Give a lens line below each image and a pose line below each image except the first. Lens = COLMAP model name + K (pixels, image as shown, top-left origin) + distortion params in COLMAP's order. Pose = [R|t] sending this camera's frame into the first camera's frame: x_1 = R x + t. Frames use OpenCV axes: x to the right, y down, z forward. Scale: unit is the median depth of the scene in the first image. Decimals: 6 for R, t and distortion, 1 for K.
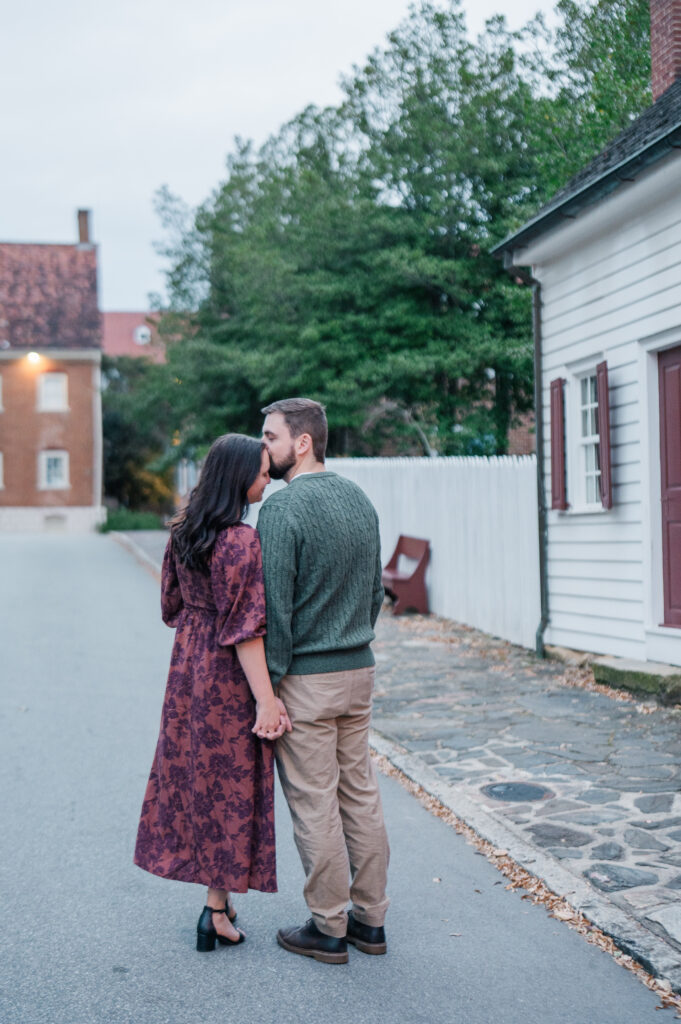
lens RADIAL K [[1481.0, 0, 340.5], [0, 1481.0, 512.0], [0, 0, 1]] dist [-0.021997, 0.117575]
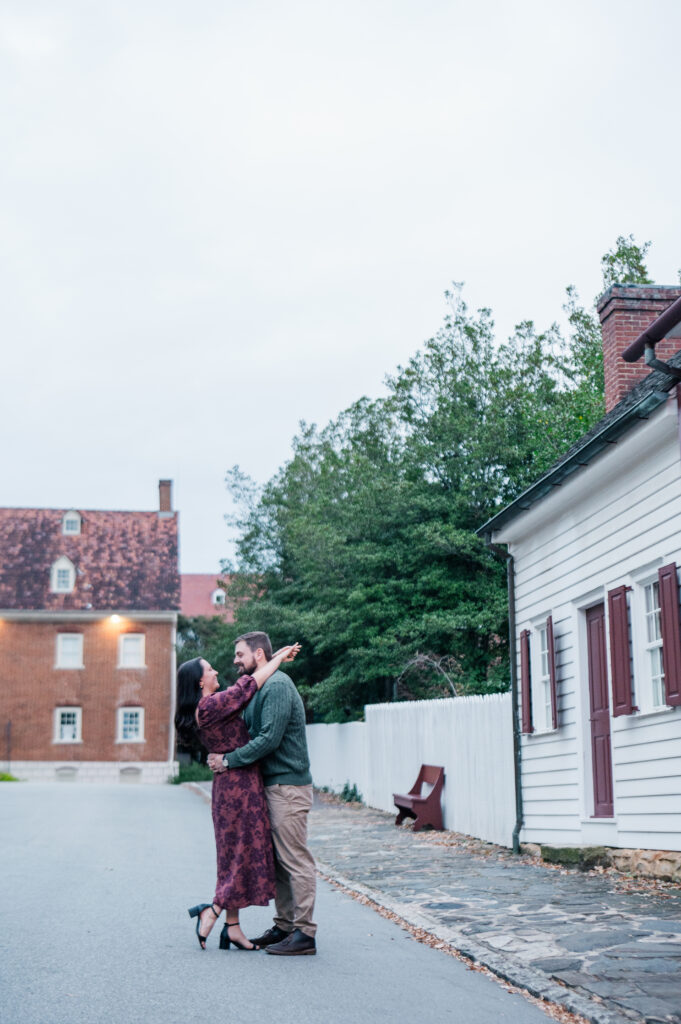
lens RADIAL K [[1518.7, 0, 363.2], [0, 1518.7, 512.4], [0, 0, 1]] dist [-0.017869, 0.023808]
pose [[0.999223, -0.002532, -0.039323, 0.031604], [-0.004341, 0.984787, -0.173713, 0.021240], [0.039165, 0.173748, 0.984011, -0.177324]]
